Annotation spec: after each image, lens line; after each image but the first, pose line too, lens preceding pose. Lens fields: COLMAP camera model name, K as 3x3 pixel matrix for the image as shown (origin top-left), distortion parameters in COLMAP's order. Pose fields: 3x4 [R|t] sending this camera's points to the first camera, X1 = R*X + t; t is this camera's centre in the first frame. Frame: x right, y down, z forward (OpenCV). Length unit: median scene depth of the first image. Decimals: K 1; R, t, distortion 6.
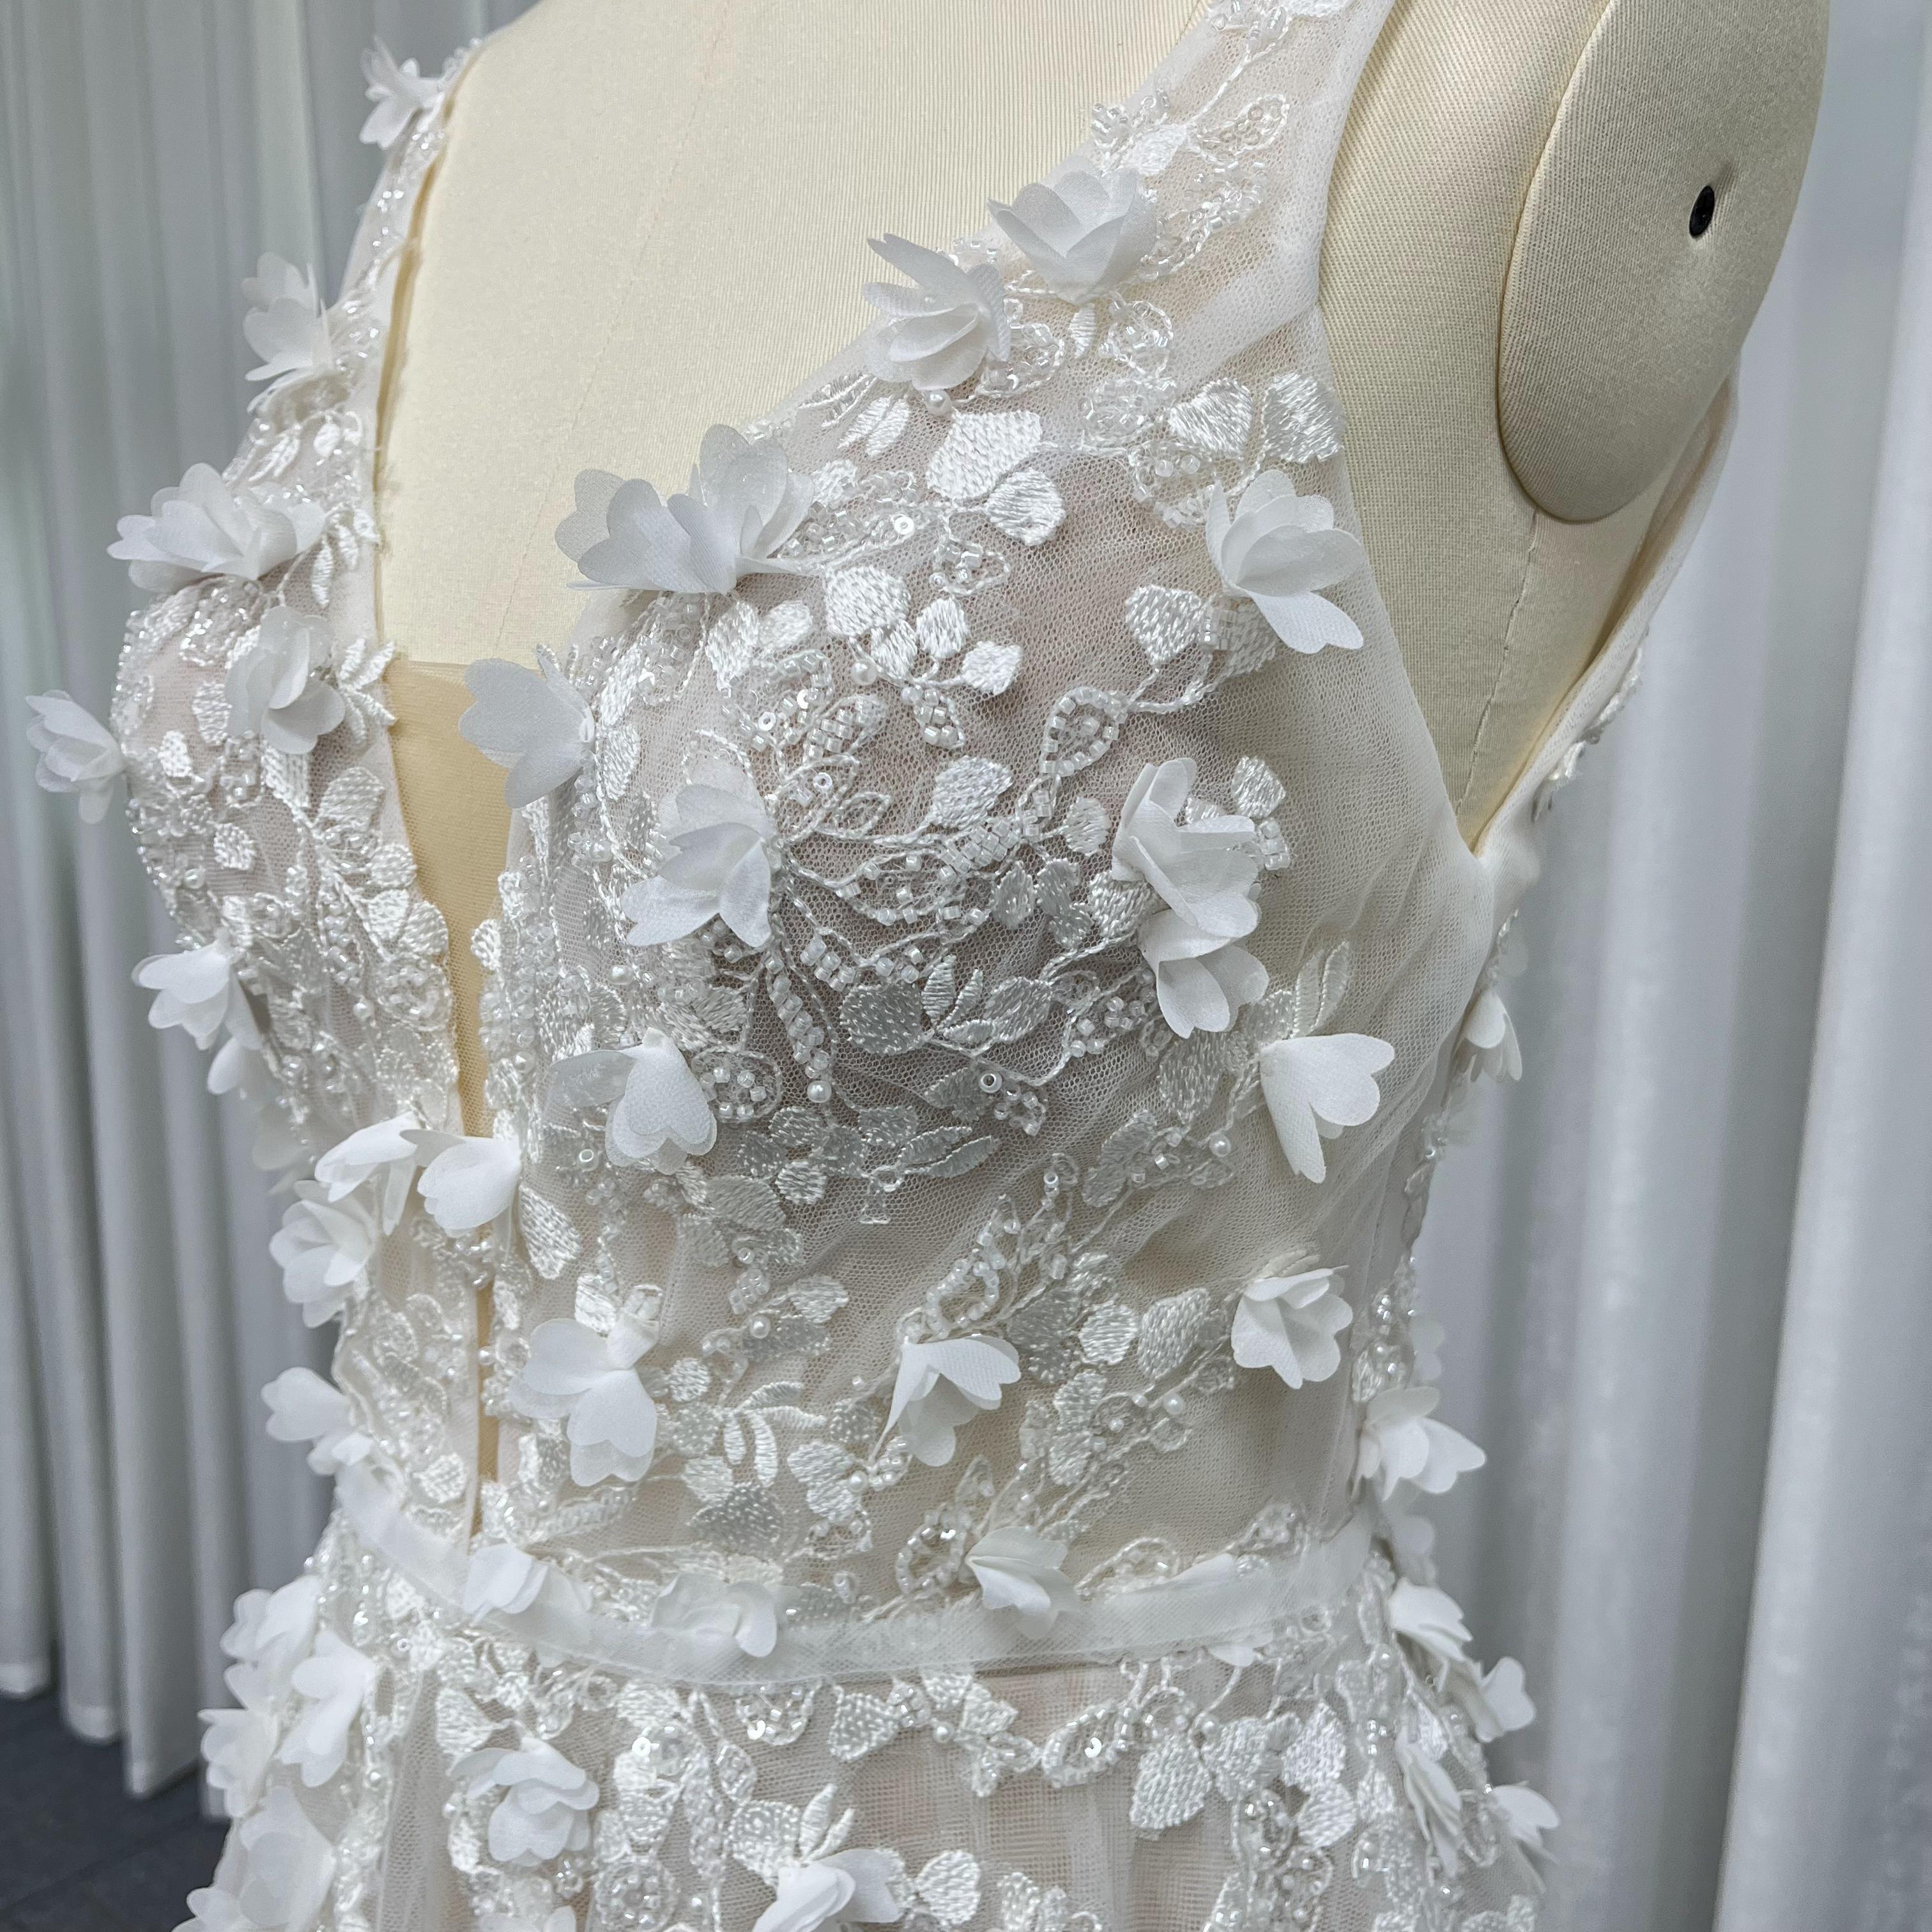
lens RADIAL K [[1968.9, 0, 985.6], [0, 1968.9, 933.4], [0, 0, 1]] dist [0.026816, 0.000000]
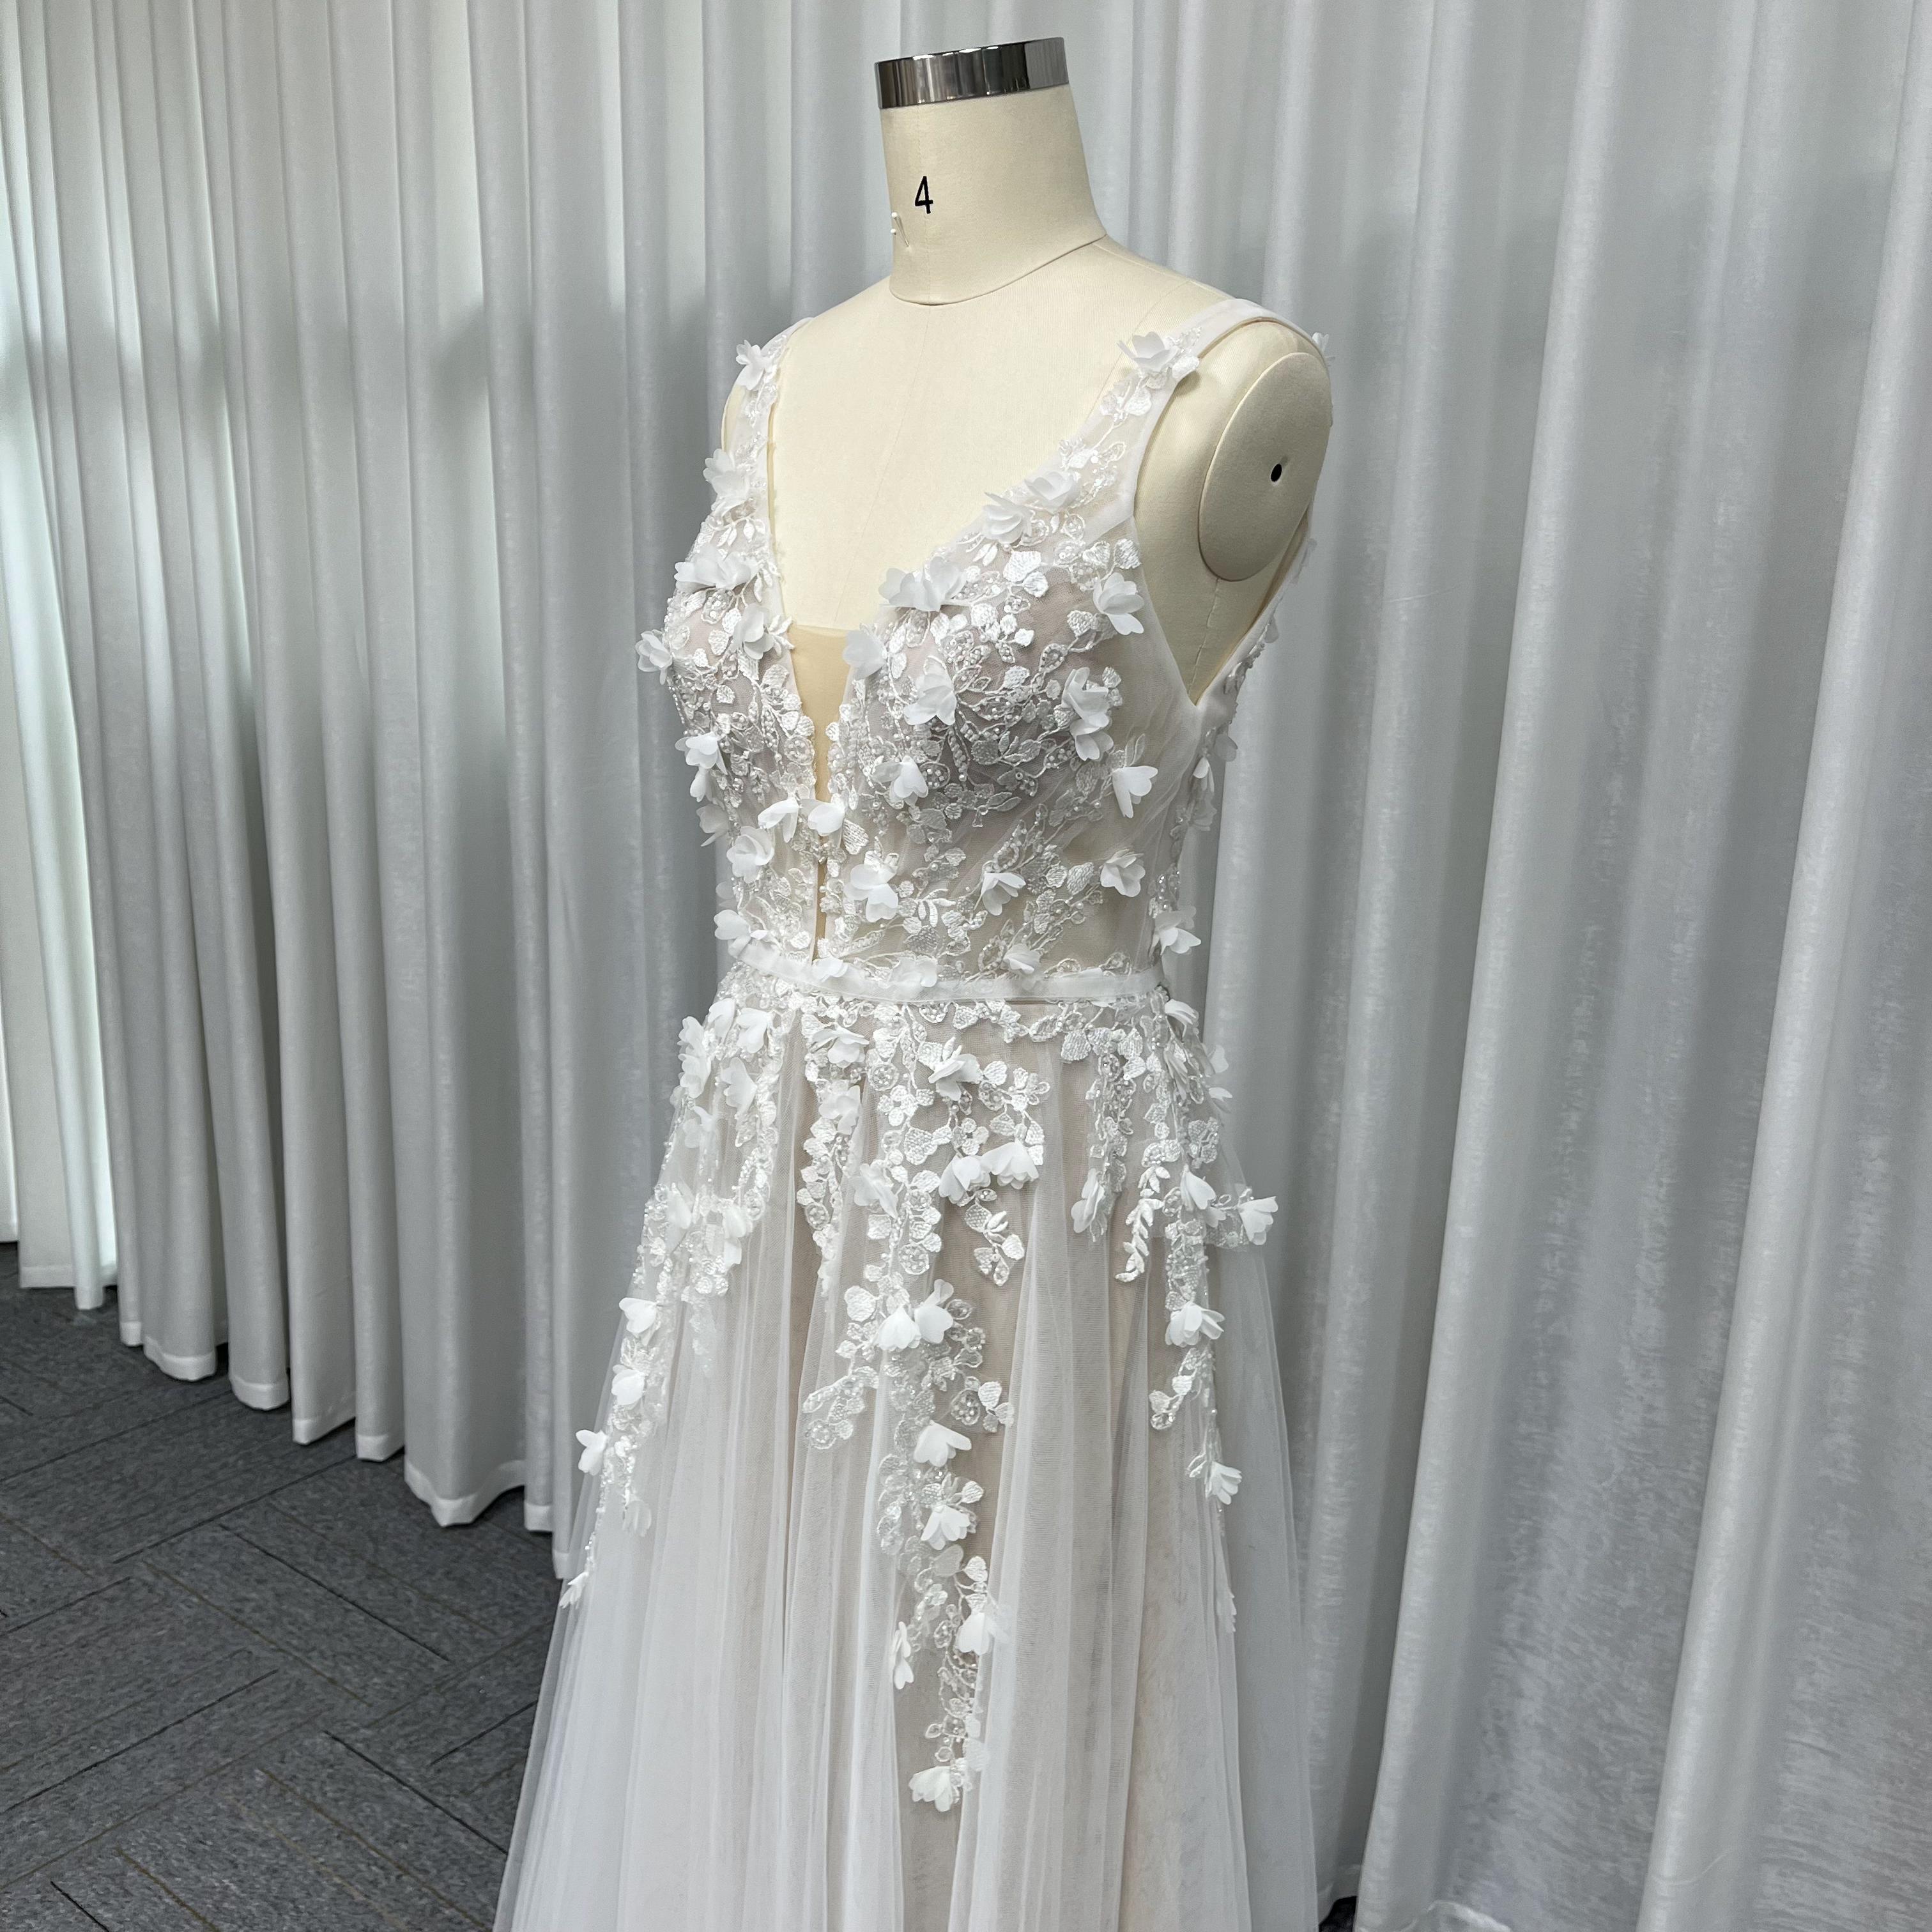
lens RADIAL K [[1968.9, 0, 954.1], [0, 1968.9, 950.7], [0, 0, 1]] dist [0.026816, 0.000000]
pose [[0.999816, 0.015434, 0.011391, -0.109132], [-0.016111, 0.997945, 0.062012, 0.135269], [-0.010411, -0.062184, 0.998010, -1.722378]]
